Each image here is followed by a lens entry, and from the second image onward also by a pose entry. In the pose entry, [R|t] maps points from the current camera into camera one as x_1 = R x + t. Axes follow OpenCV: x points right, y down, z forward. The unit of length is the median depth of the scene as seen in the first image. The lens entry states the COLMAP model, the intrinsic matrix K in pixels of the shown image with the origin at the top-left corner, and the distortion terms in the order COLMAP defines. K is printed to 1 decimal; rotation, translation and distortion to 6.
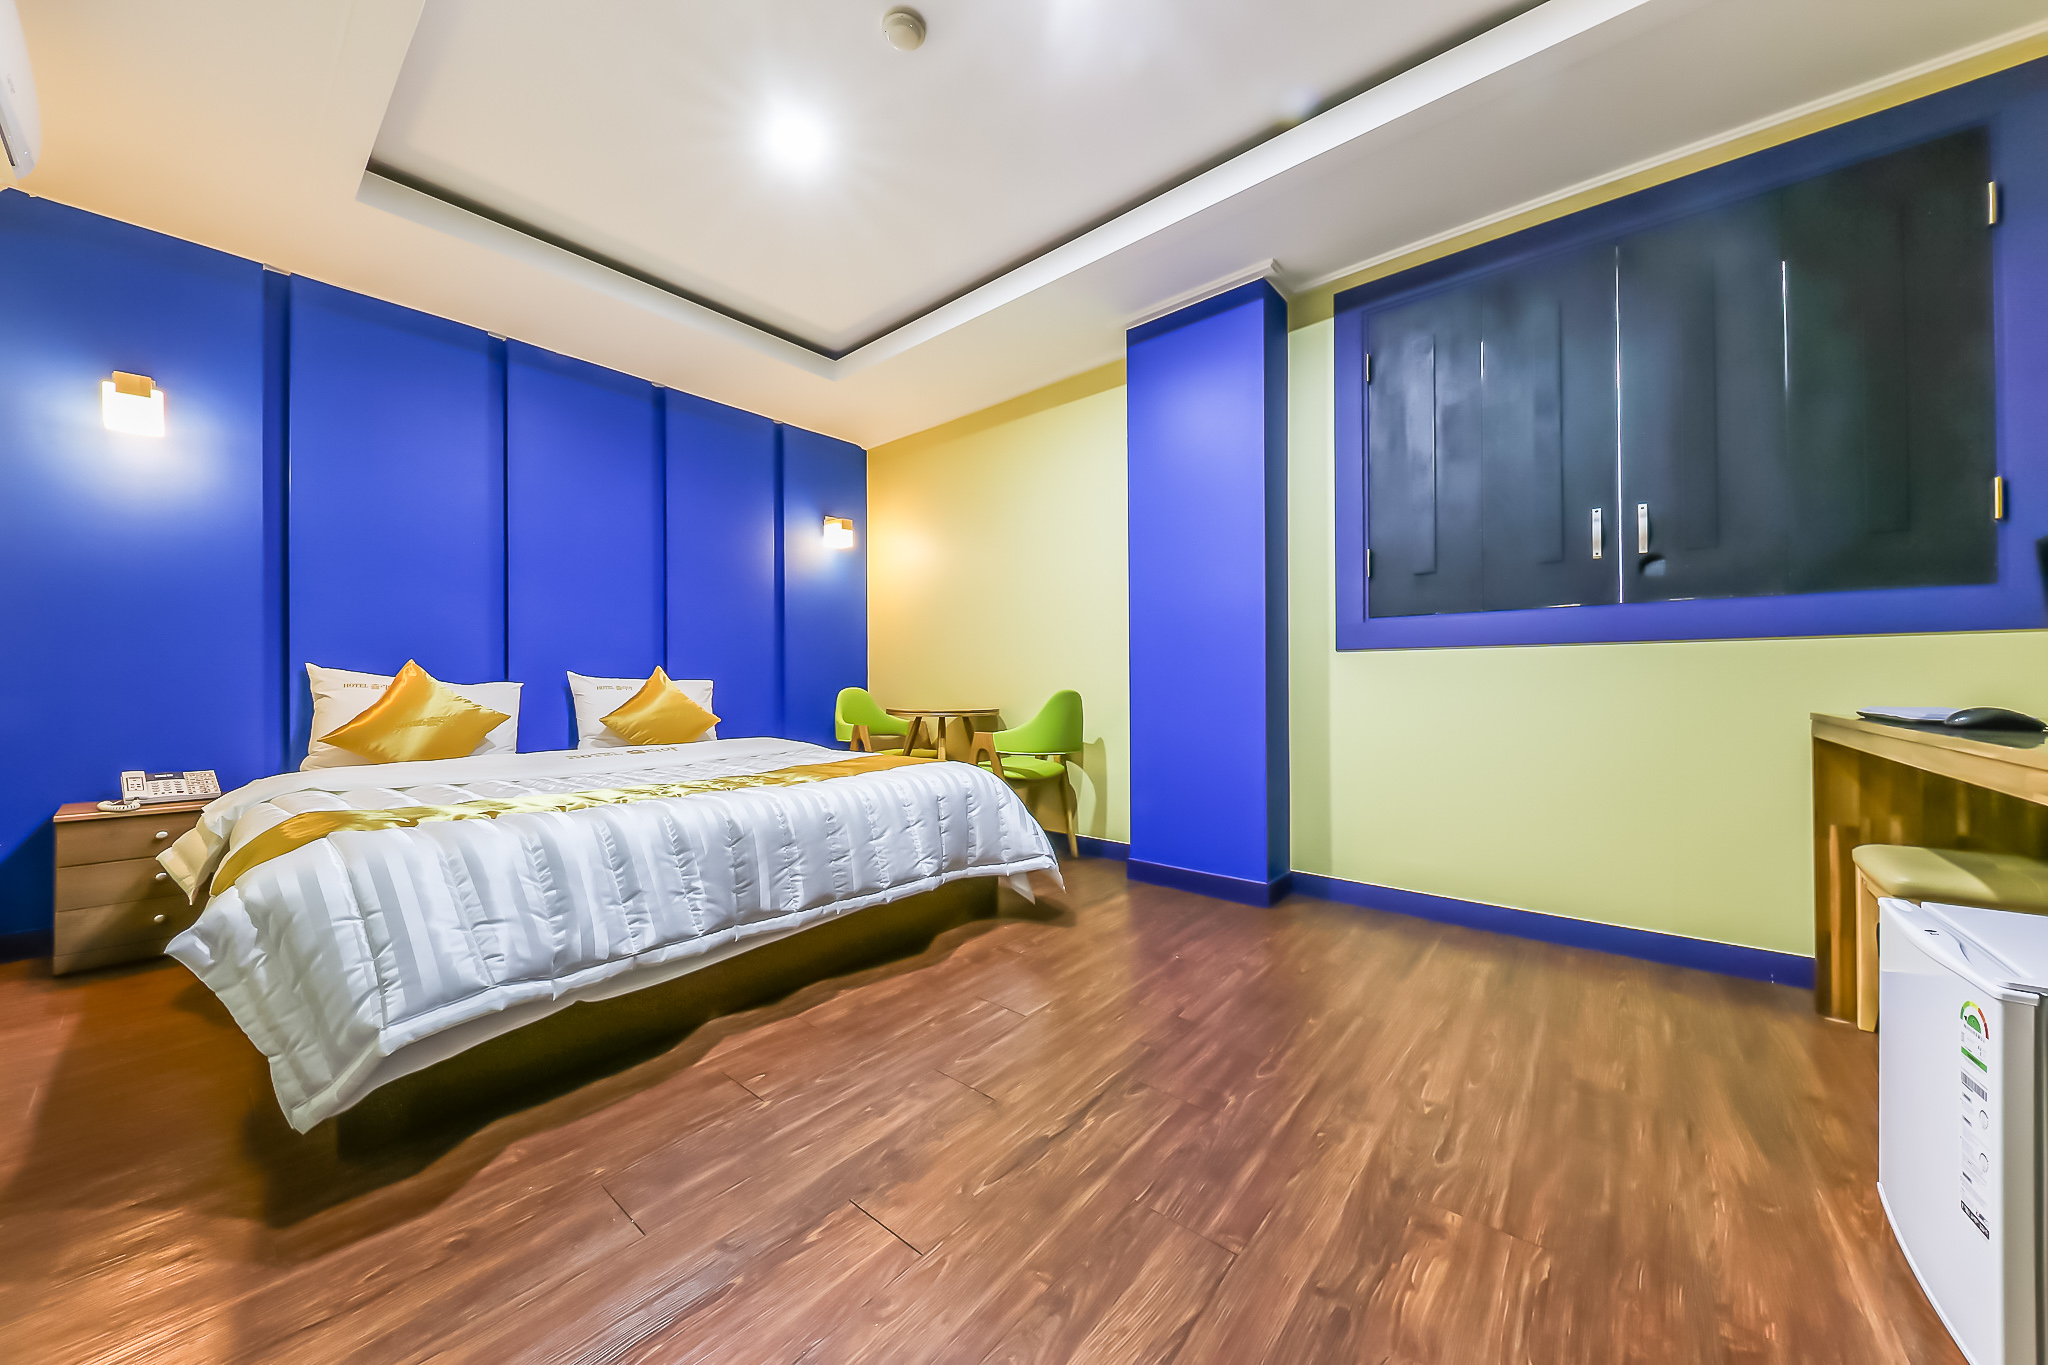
lens RADIAL K [[702.9, 0, 1025.6], [0, 702.9, 679.0], [0, 0, 1]] dist [0.015892, -0.008708]
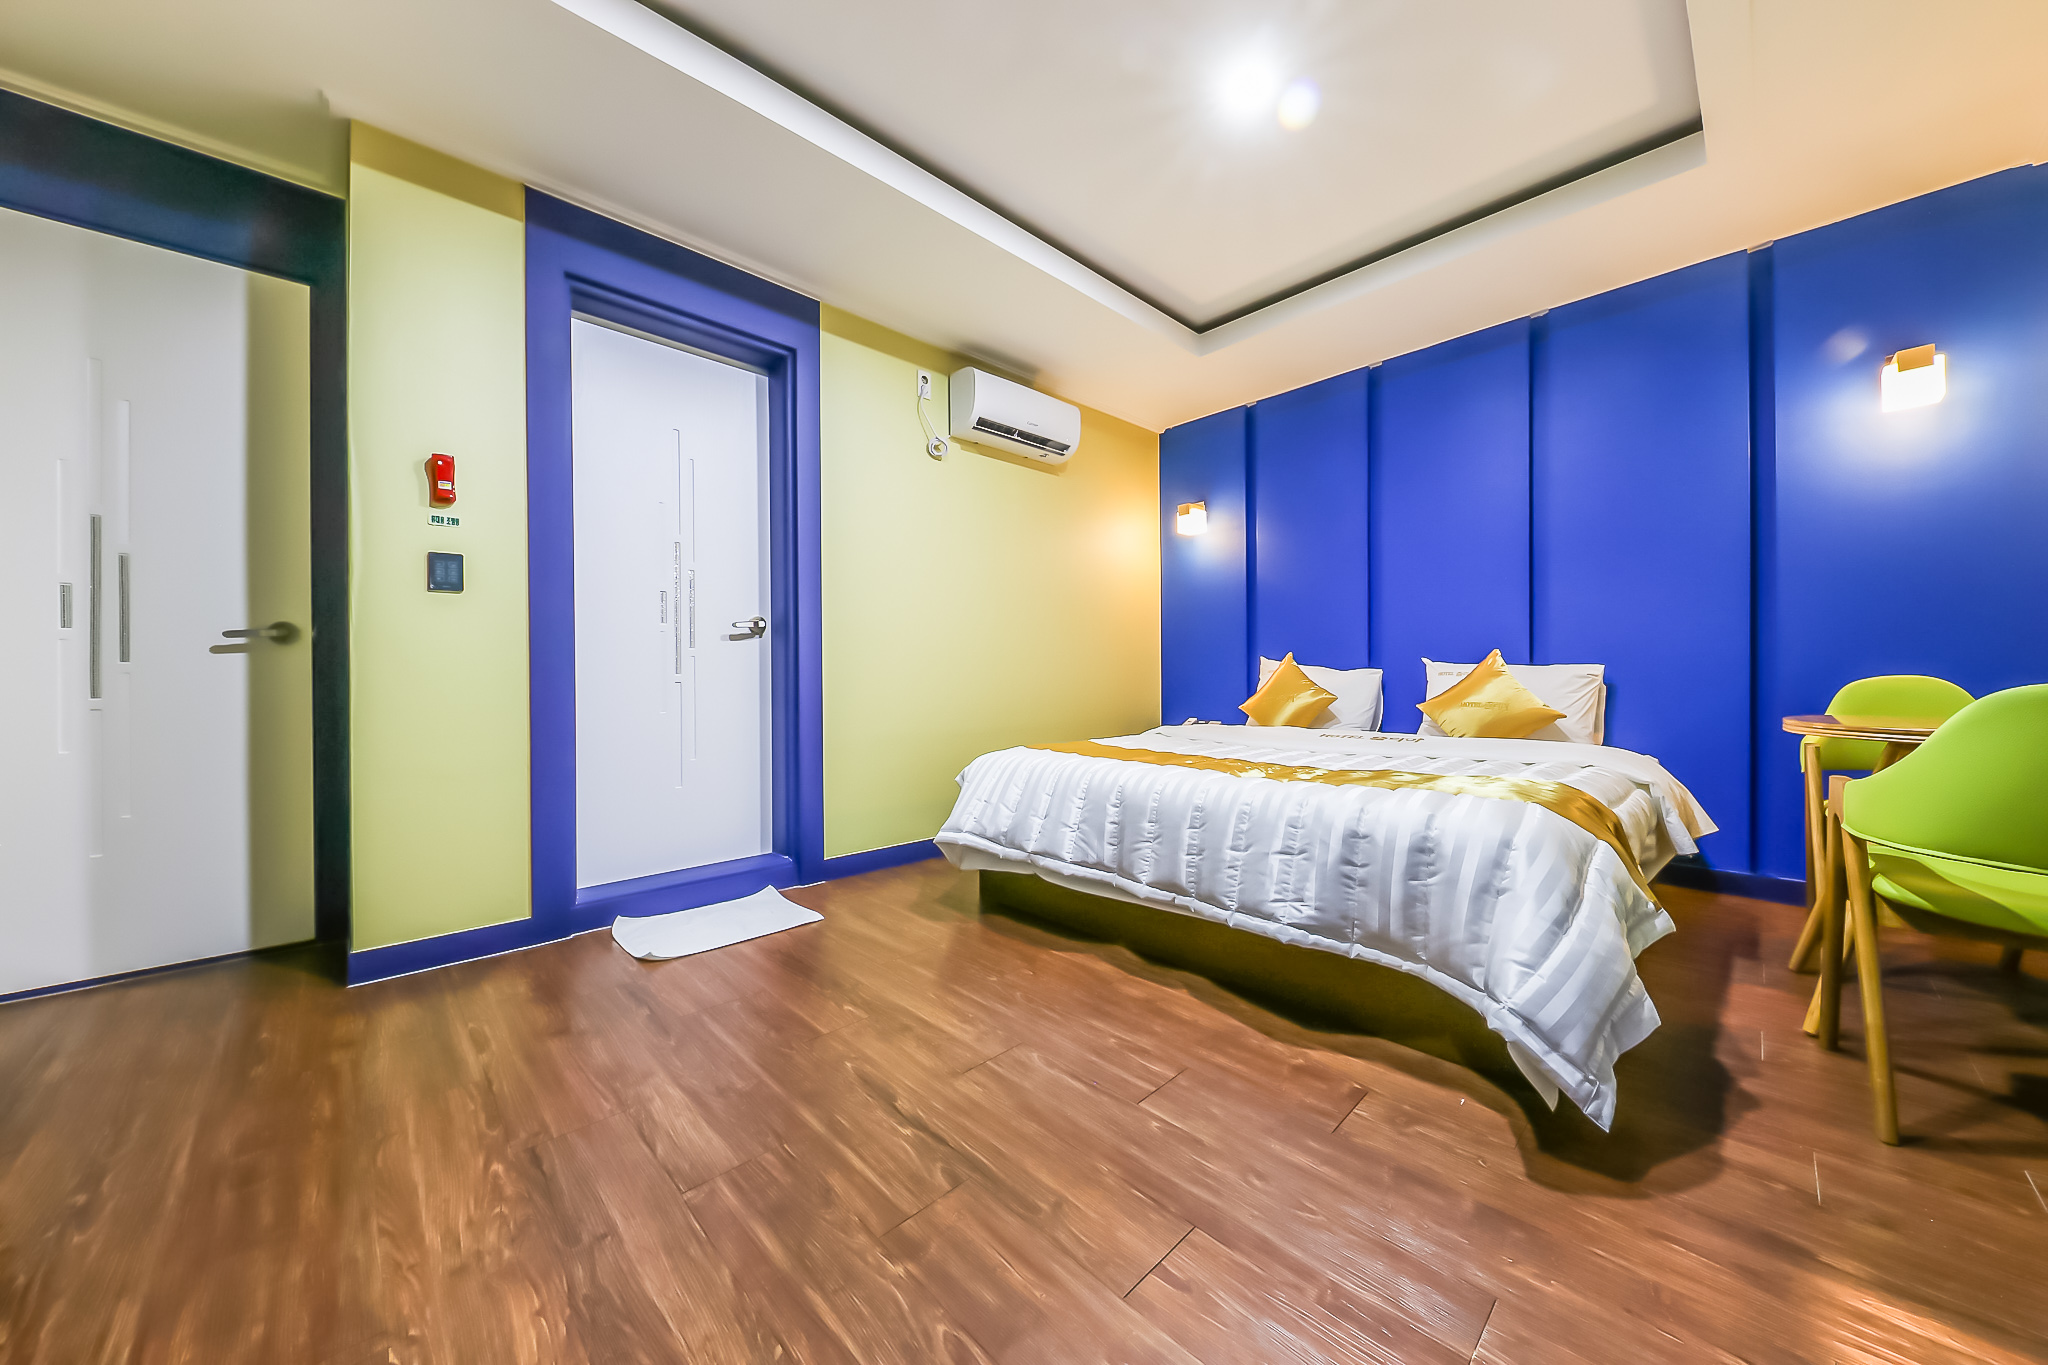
lens RADIAL K [[702.9, 0, 1025.6], [0, 702.9, 679.0], [0, 0, 1]] dist [0.015892, -0.008708]
pose [[-0.108192, 0.010278, -0.994077, 0.862763], [0.011742, 0.999890, 0.009060, 0.008660], [0.994061, -0.010692, -0.108301, 1.080016]]
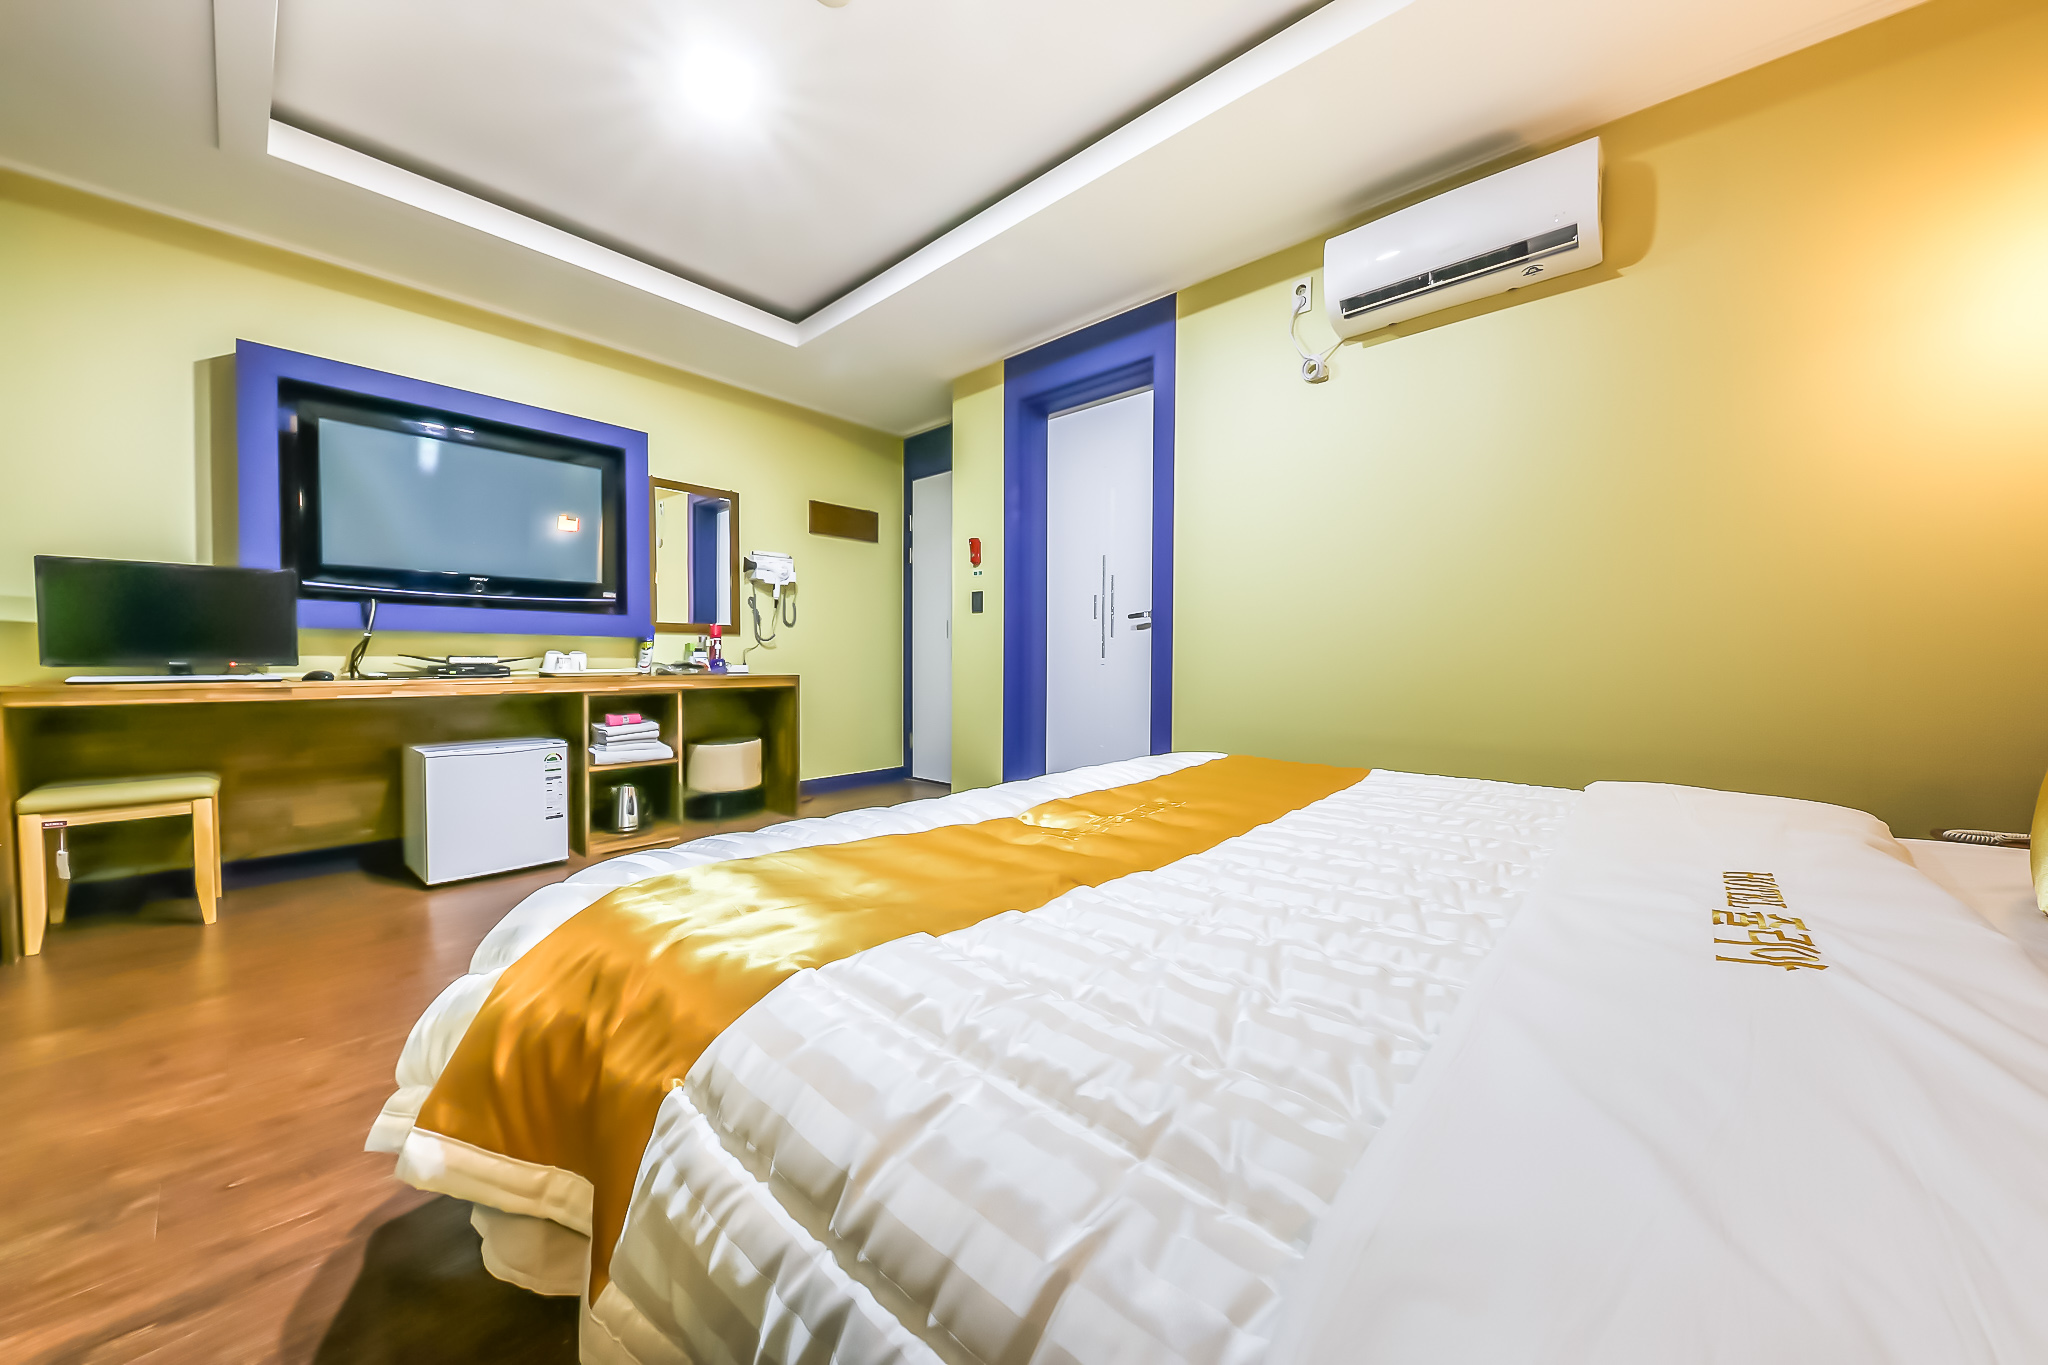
lens RADIAL K [[702.9, 0, 1025.6], [0, 702.9, 679.0], [0, 0, 1]] dist [0.015892, -0.008708]
pose [[-0.999702, -0.000283, 0.024421, -0.551208], [0.000108, 0.999872, 0.016012, 0.032570], [-0.024423, 0.016010, -0.999574, 2.251174]]
